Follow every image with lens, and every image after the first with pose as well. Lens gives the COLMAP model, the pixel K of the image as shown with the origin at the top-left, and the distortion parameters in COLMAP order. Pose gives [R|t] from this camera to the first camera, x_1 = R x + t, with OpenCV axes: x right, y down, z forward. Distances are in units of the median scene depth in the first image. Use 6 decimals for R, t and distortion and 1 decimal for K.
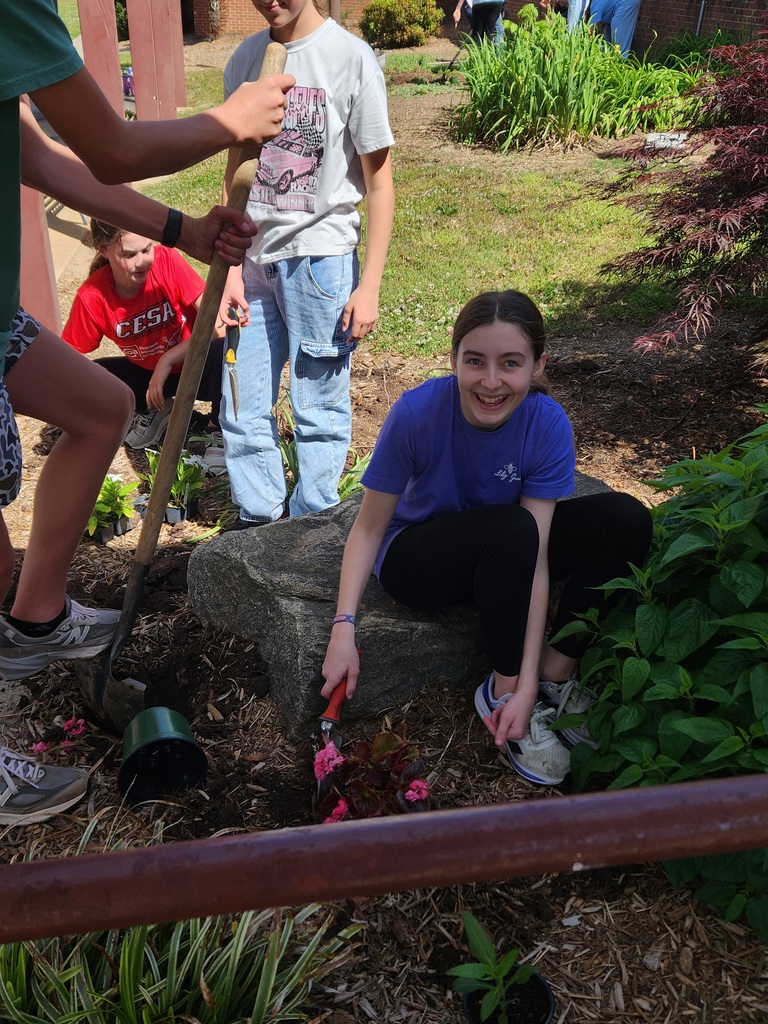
lens RADIAL K [[841.3, 0, 363.5], [0, 841.3, 511.6], [0, 0, 1]] dist [-0.001666, -0.010776]
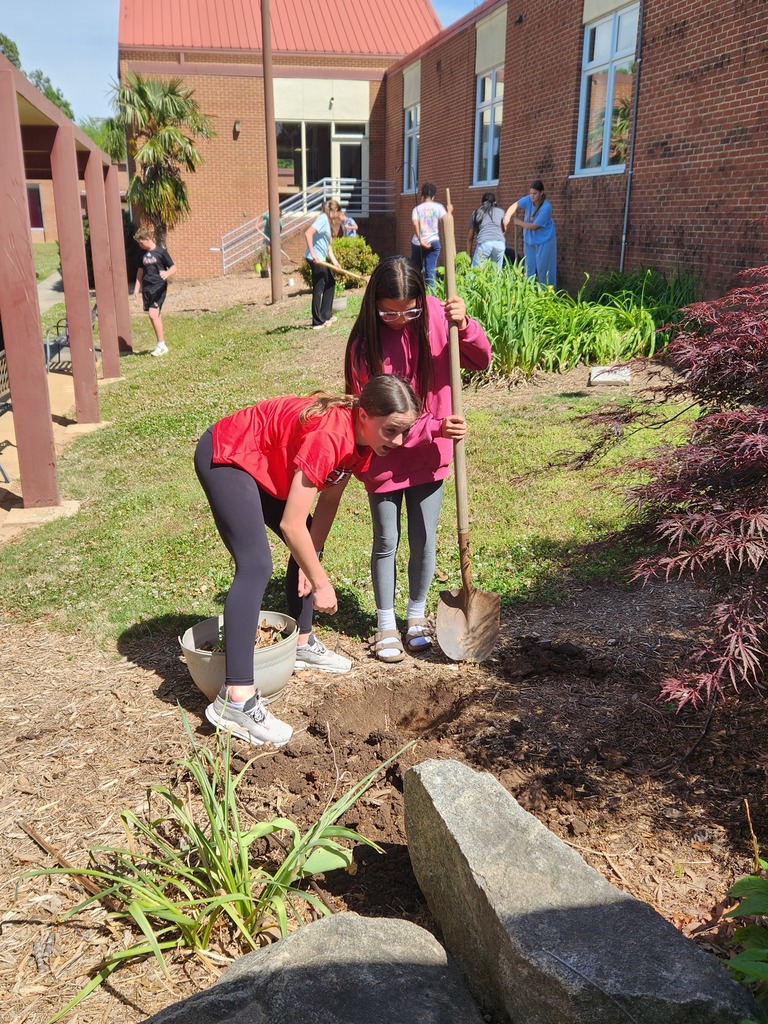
lens RADIAL K [[841.3, 0, 363.5], [0, 841.3, 511.6], [0, 0, 1]] dist [-0.001666, -0.010776]
pose [[0.997567, -0.046018, 0.052378, 0.010511], [0.057159, 0.969959, -0.236459, -0.064993], [-0.039923, 0.238877, 0.970229, 0.088044]]
